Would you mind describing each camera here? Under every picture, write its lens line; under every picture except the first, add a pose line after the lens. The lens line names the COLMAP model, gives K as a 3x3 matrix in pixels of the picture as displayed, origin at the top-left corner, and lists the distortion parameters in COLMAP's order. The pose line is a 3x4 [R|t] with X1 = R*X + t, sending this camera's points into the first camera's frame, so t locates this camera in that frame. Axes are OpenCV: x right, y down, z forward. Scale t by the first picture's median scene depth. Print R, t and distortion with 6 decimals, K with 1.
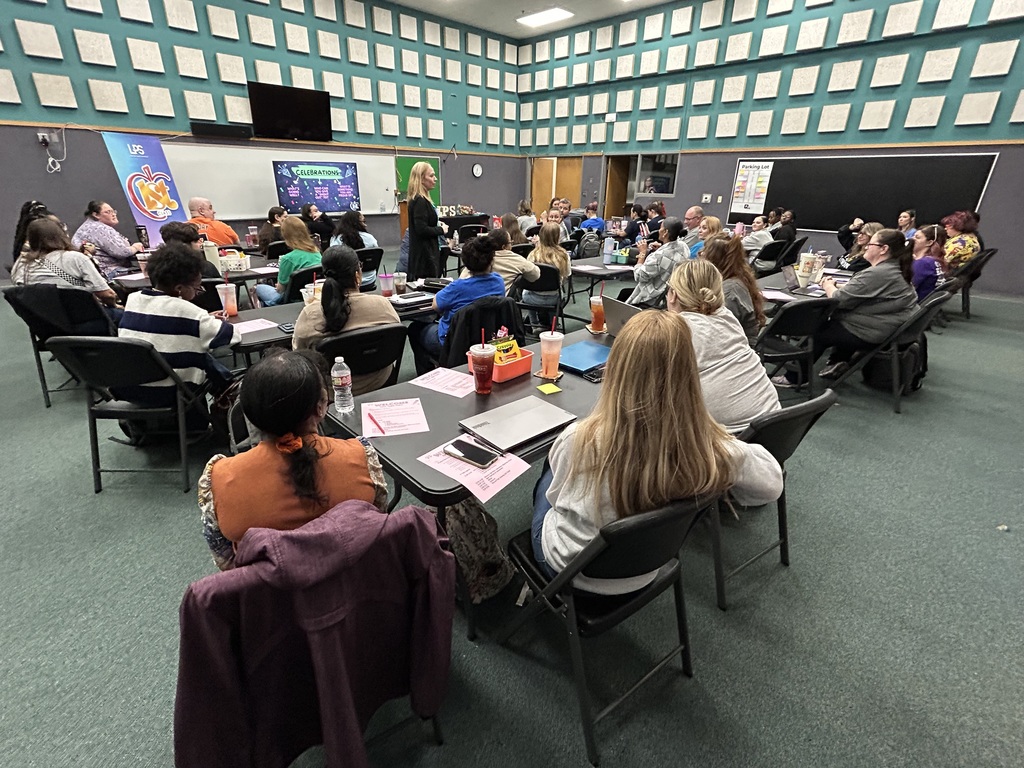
lens RADIAL K [[485.9, 0, 512.0], [0, 485.9, 384.0], [0, 0, 1]] dist [-0.011077, 0.024562]
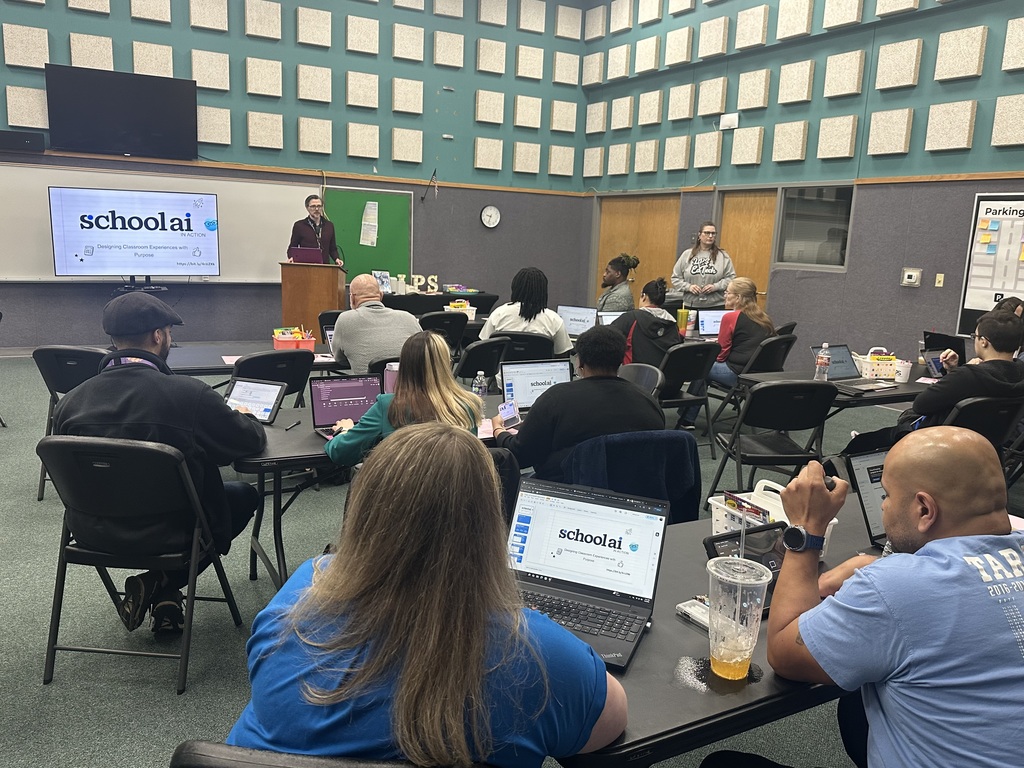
lens RADIAL K [[829.1, 0, 512.0], [0, 829.1, 384.0], [0, 0, 1]] dist [0.132663, -0.194876]
pose [[0.963110, 0.070348, -0.259751, 0.240923], [-0.127569, 0.969233, -0.210506, -0.071435], [0.236951, 0.235876, 0.942452, 0.189208]]
